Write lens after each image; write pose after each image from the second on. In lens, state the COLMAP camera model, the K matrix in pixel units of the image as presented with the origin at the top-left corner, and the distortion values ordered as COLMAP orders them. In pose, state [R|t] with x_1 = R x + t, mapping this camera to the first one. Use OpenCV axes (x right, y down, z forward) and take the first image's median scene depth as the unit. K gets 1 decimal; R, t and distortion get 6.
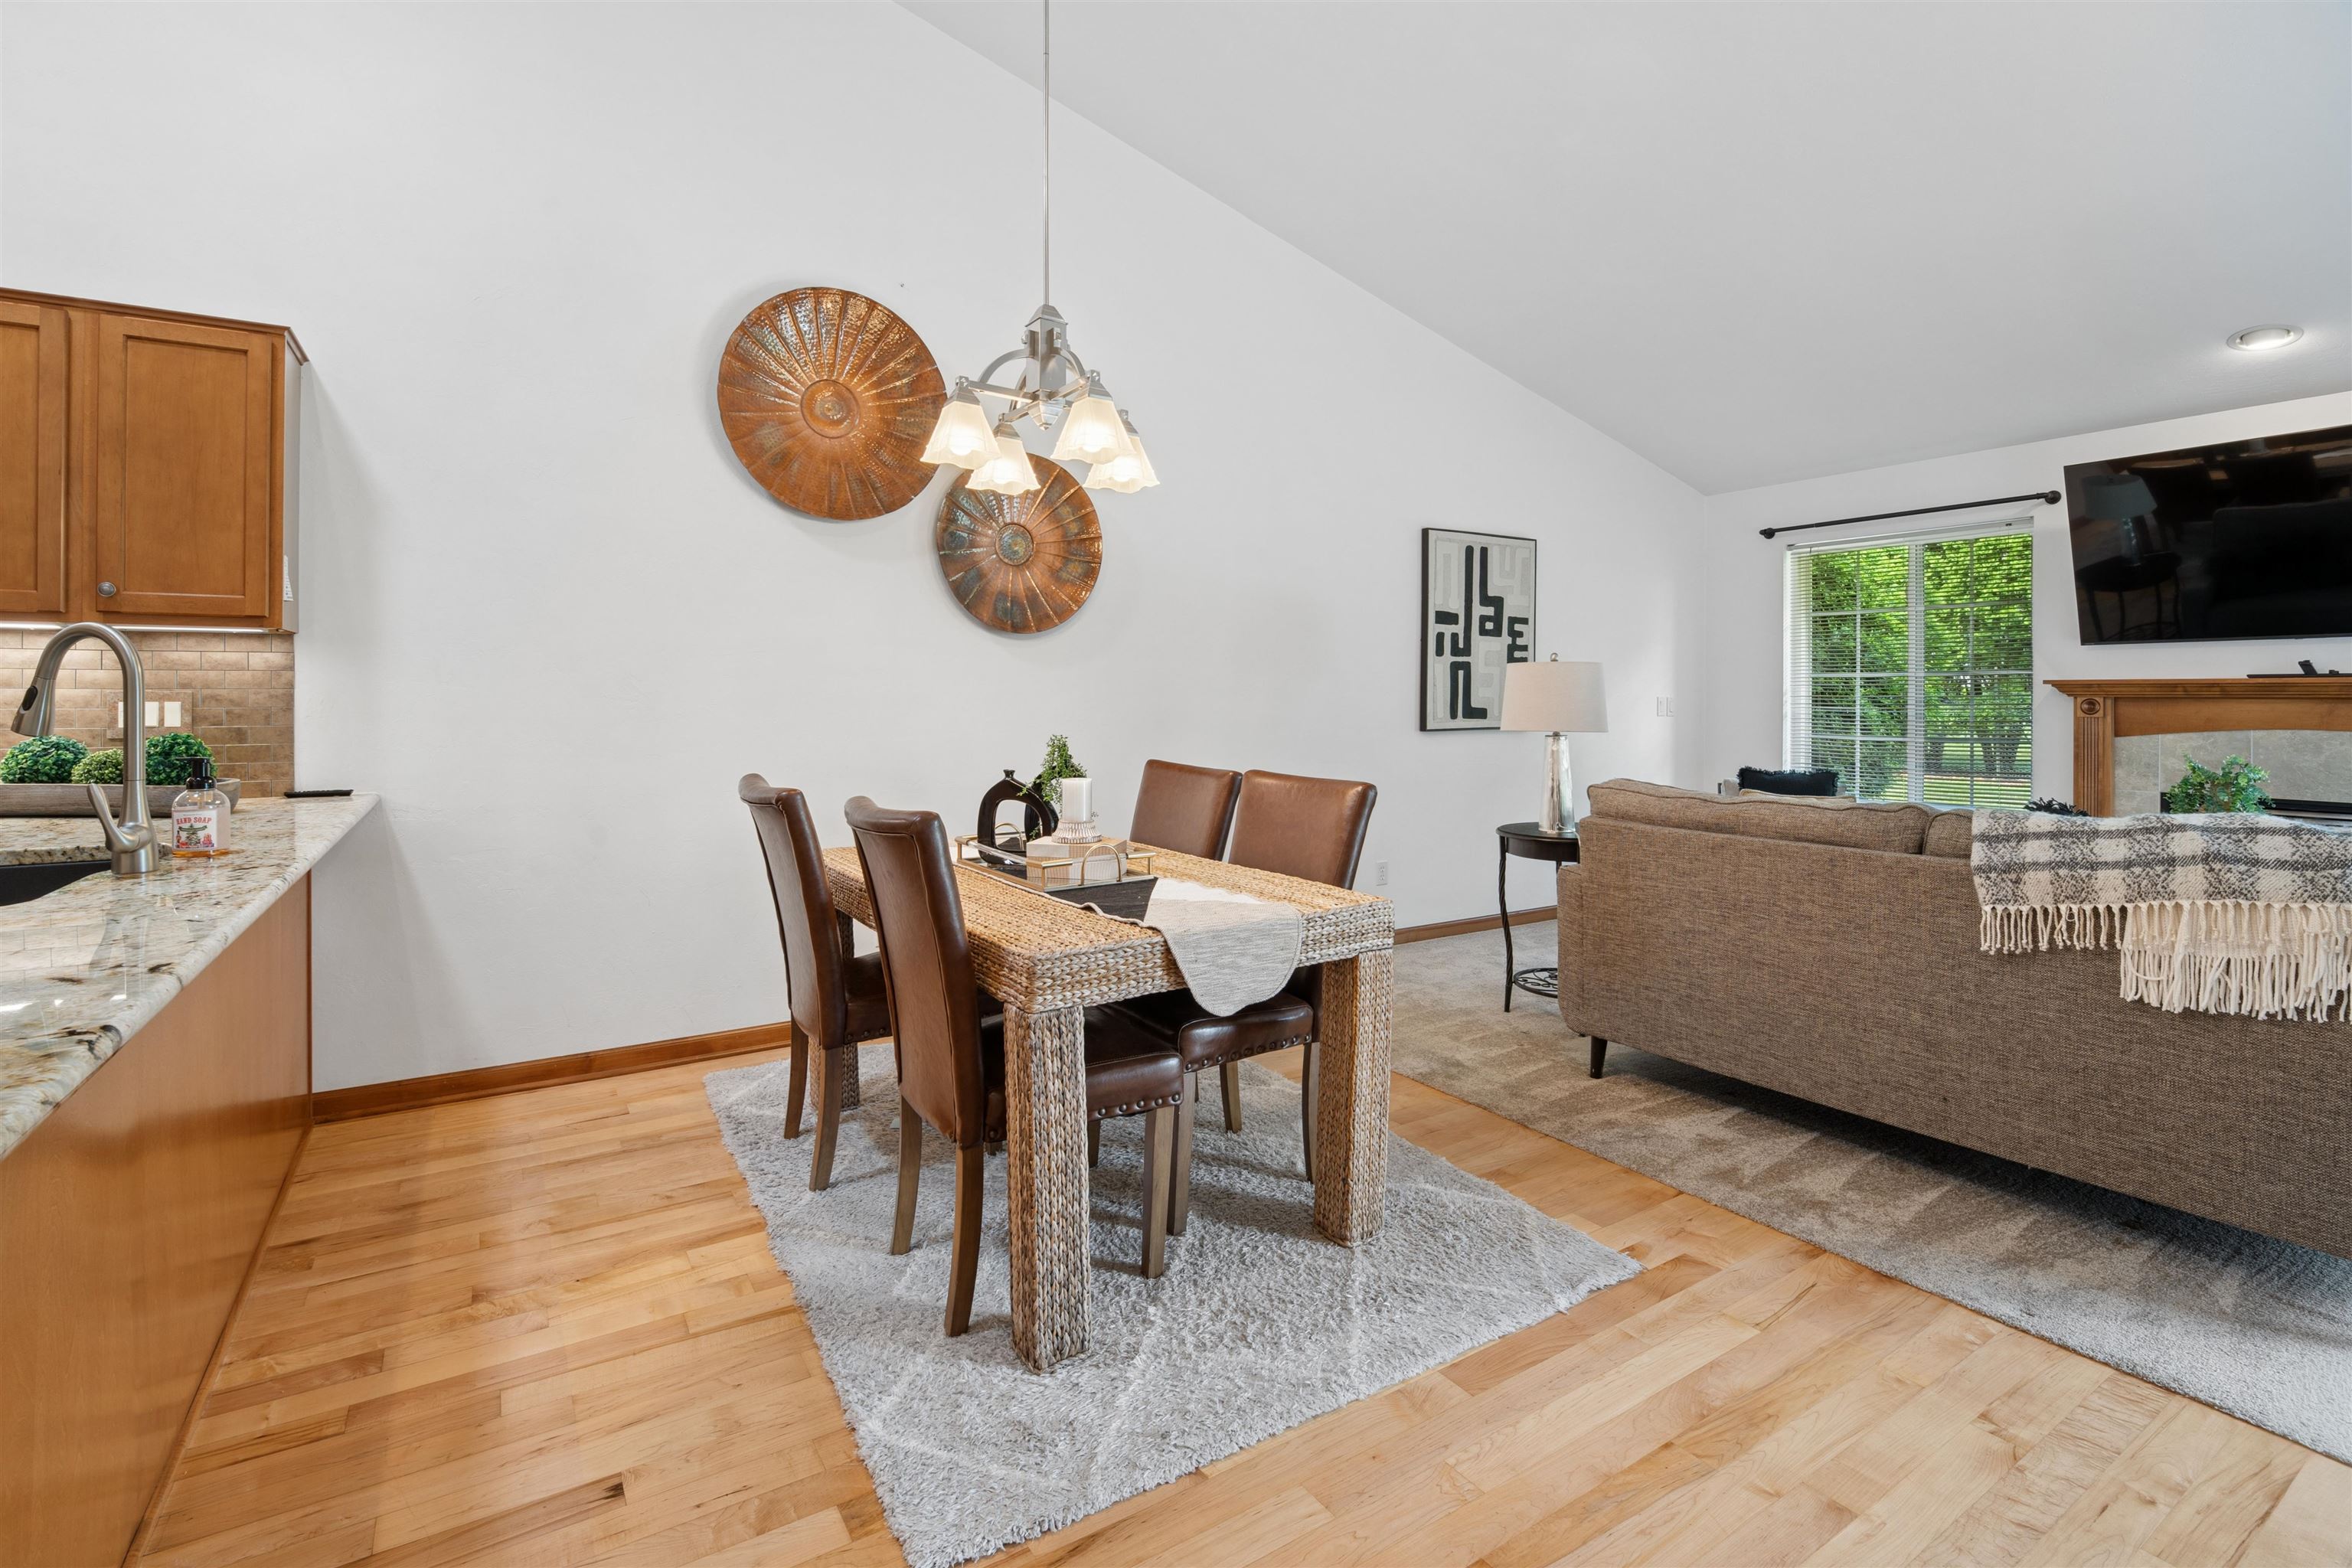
lens RADIAL K [[1079.2, 0, 1179.9], [0, 1079.2, 688.9], [0, 0, 1]] dist [-0.006824, -0.004529]
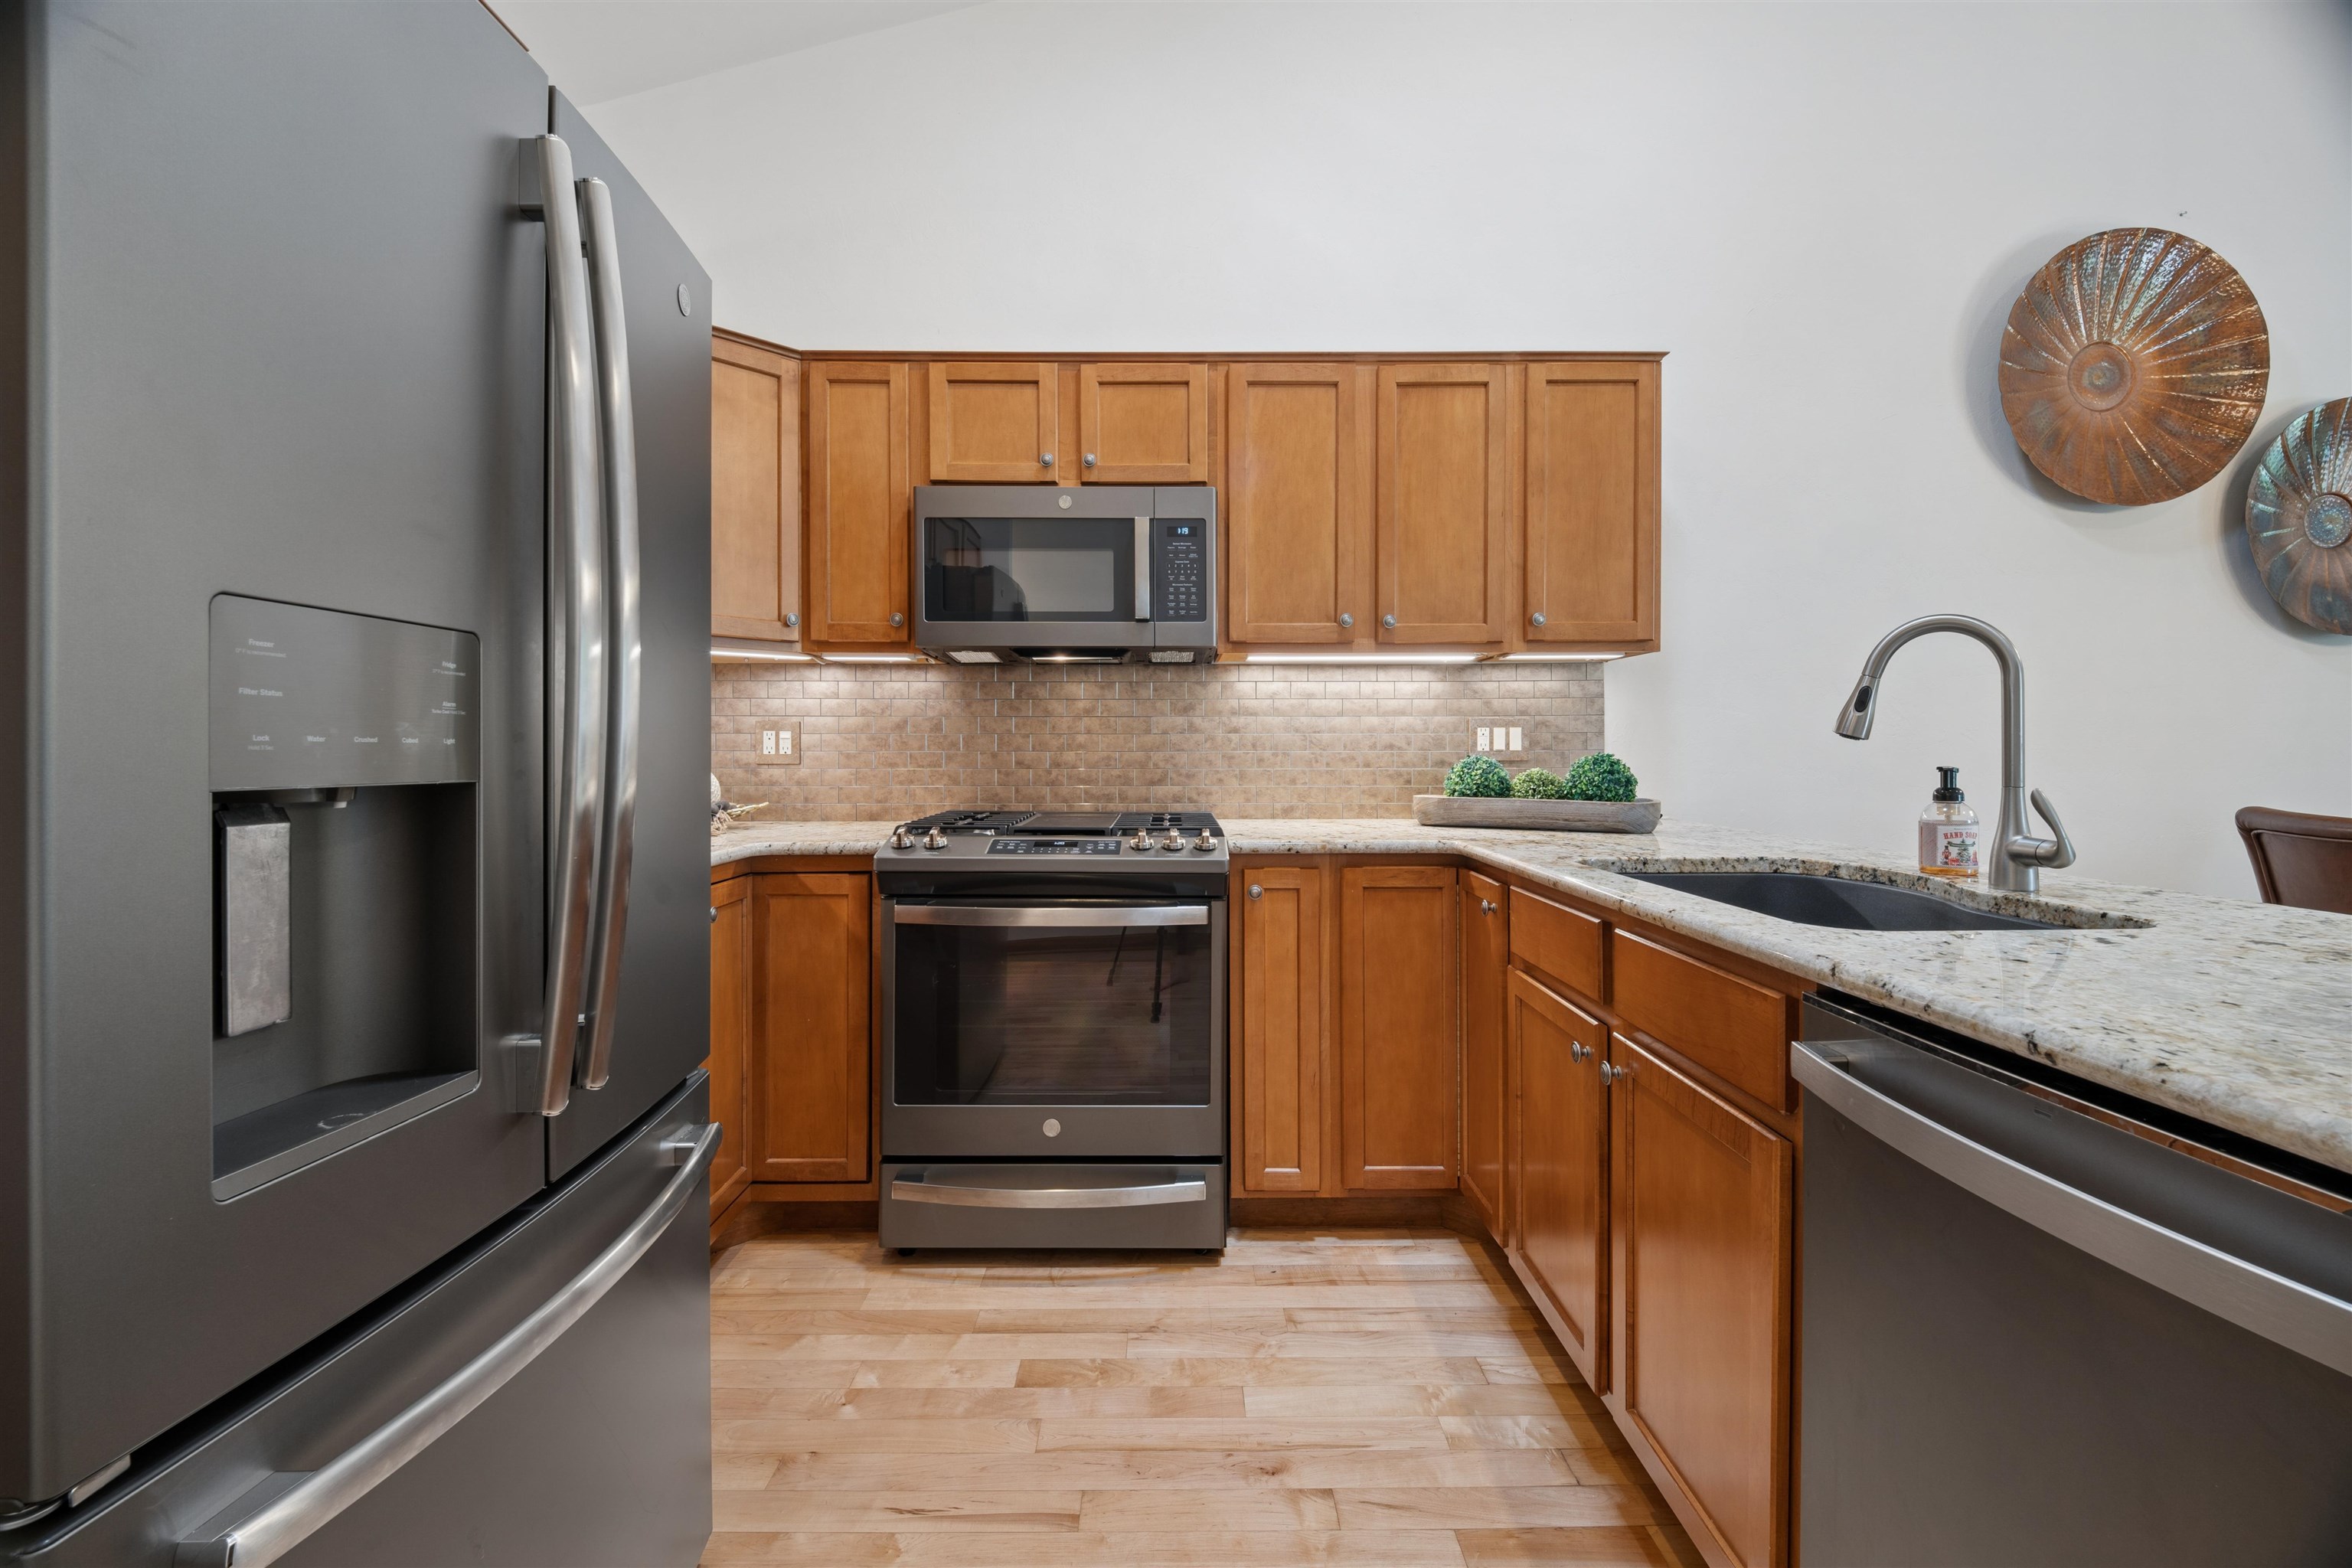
lens RADIAL K [[1005.5, 0, 1162.8], [0, 1005.5, 753.7], [0, 0, 1]] dist [-0.004069, -0.006004]
pose [[0.852745, -0.002746, -0.522321, -0.552243], [0.008315, 0.999931, 0.008318, 0.021184], [0.522262, -0.011436, 0.852708, -0.044646]]
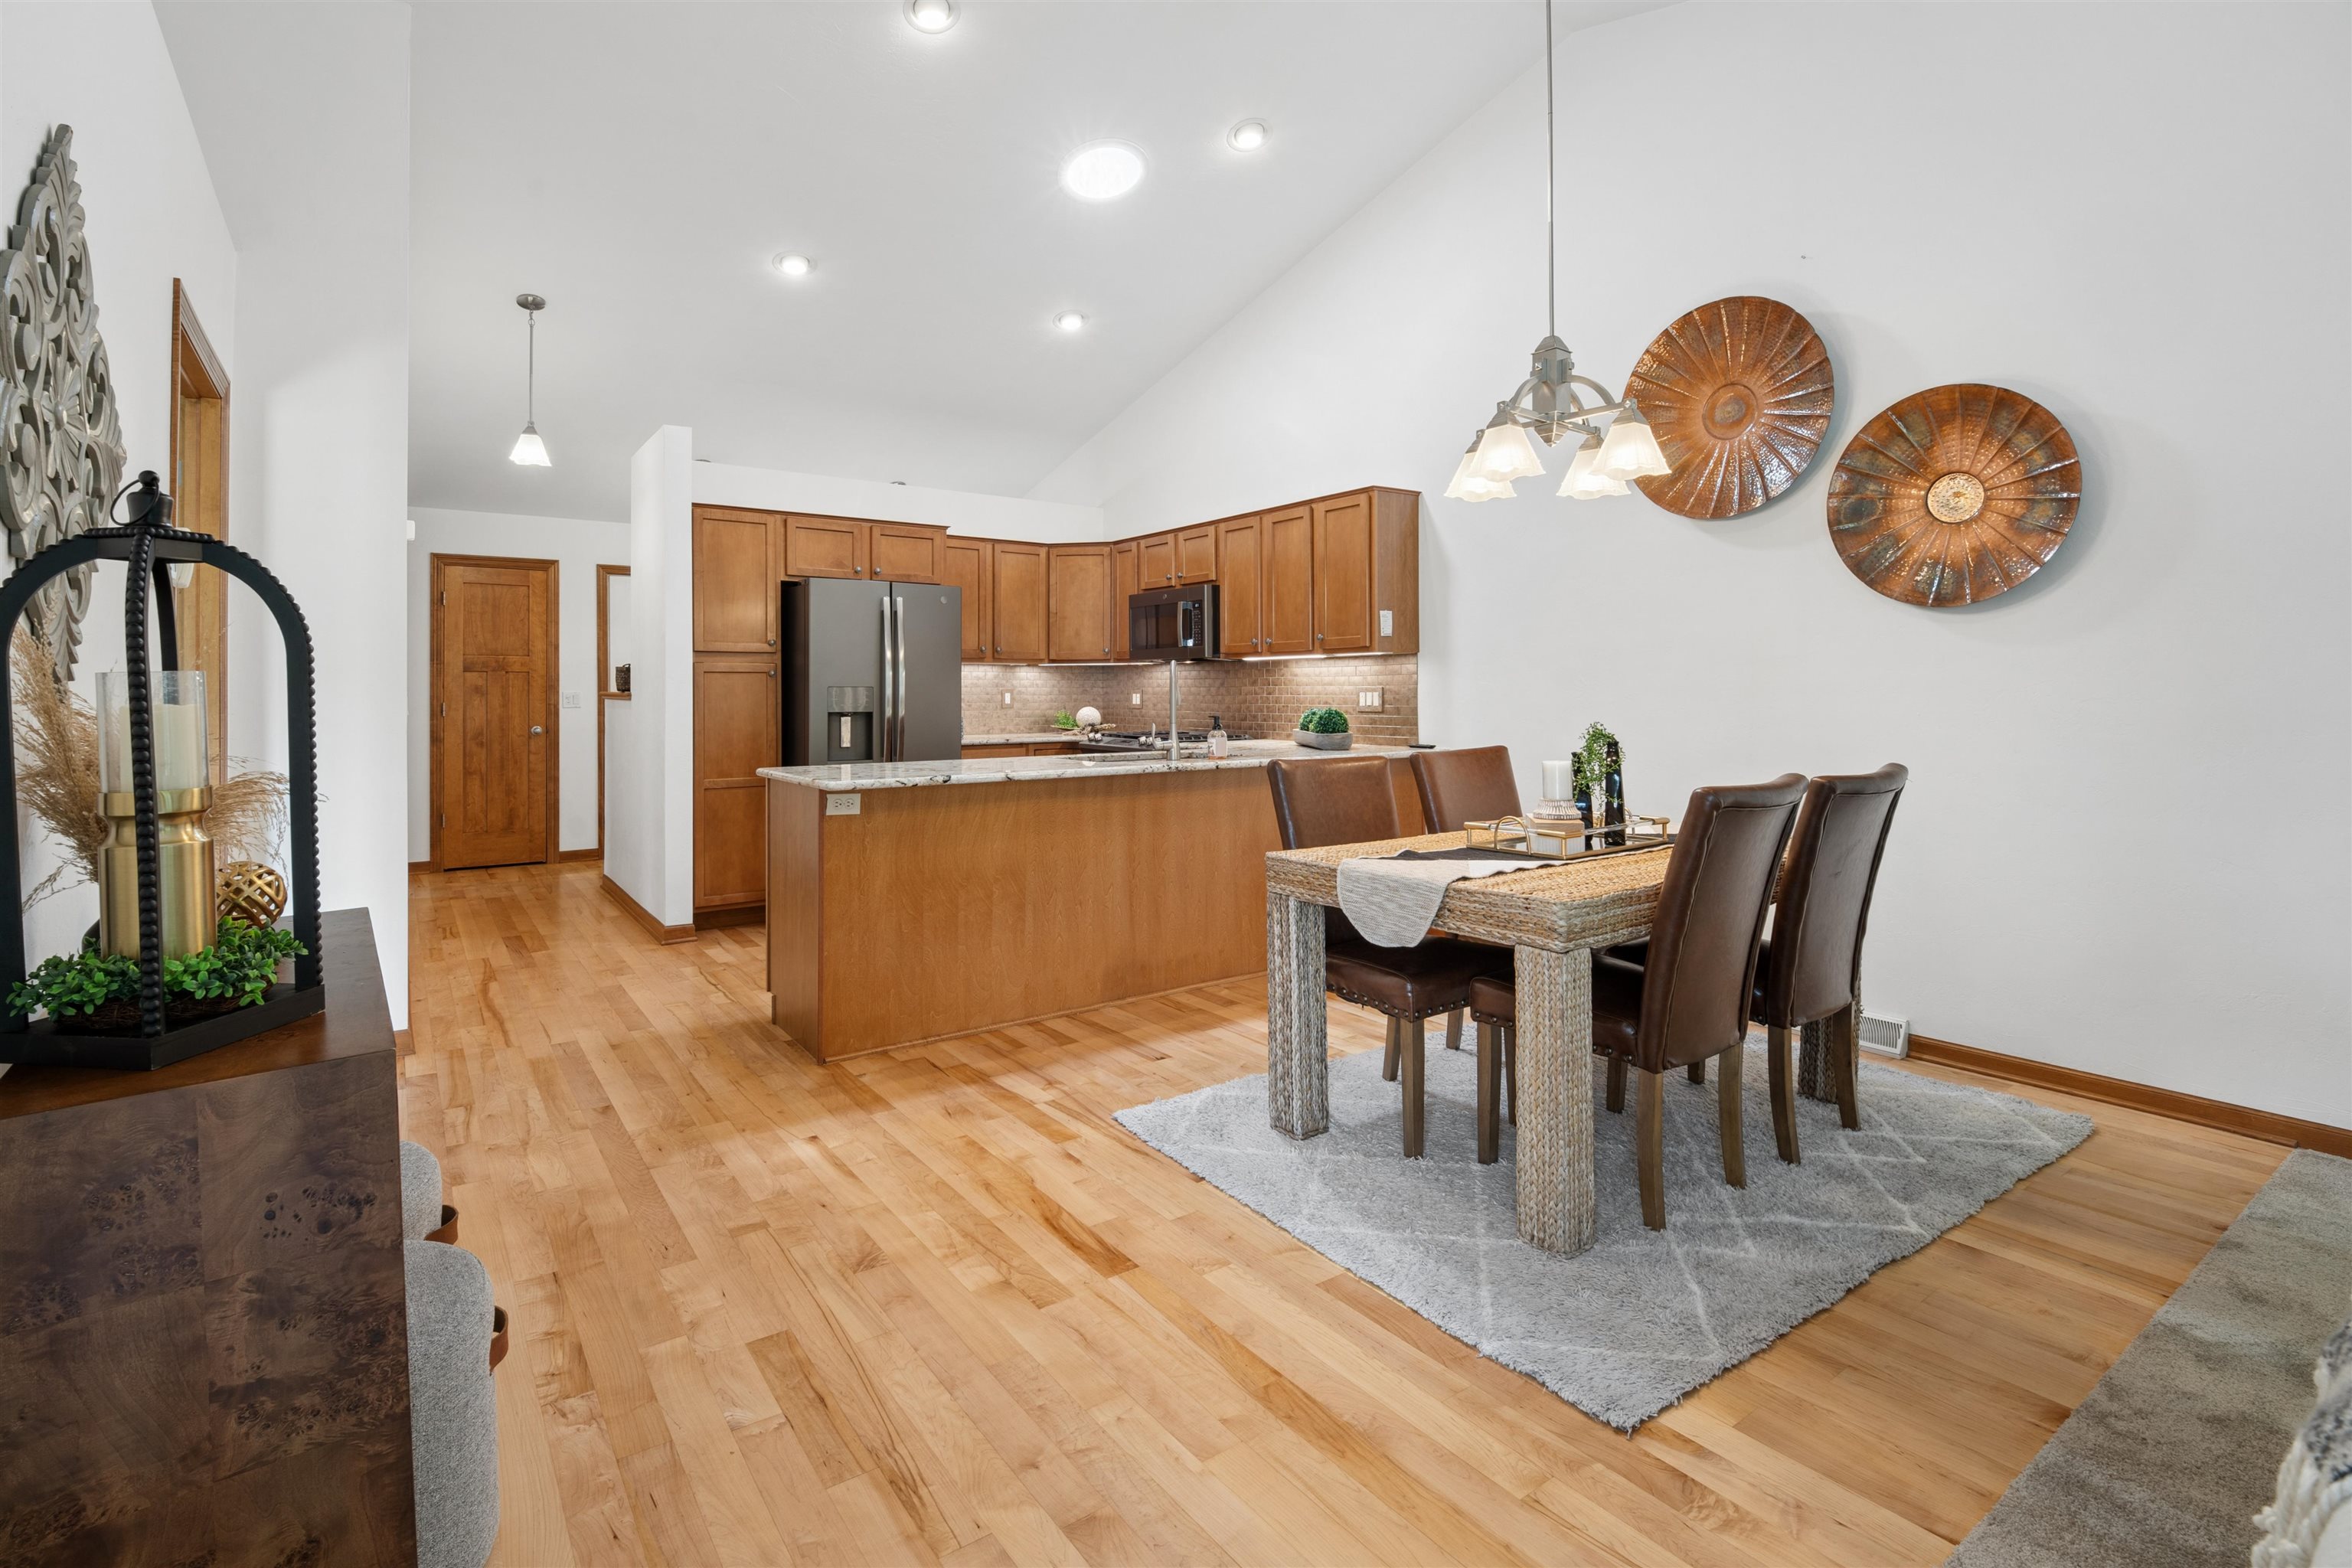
lens RADIAL K [[1079.2, 0, 1119.1], [0, 1079.2, 712.3], [0, 0, 1]] dist [-0.006824, -0.004529]
pose [[0.019276, 0.016479, -0.999678, 0.733285], [0.011889, 0.999790, 0.016710, 0.007956], [0.999744, -0.012208, 0.019076, 0.395811]]
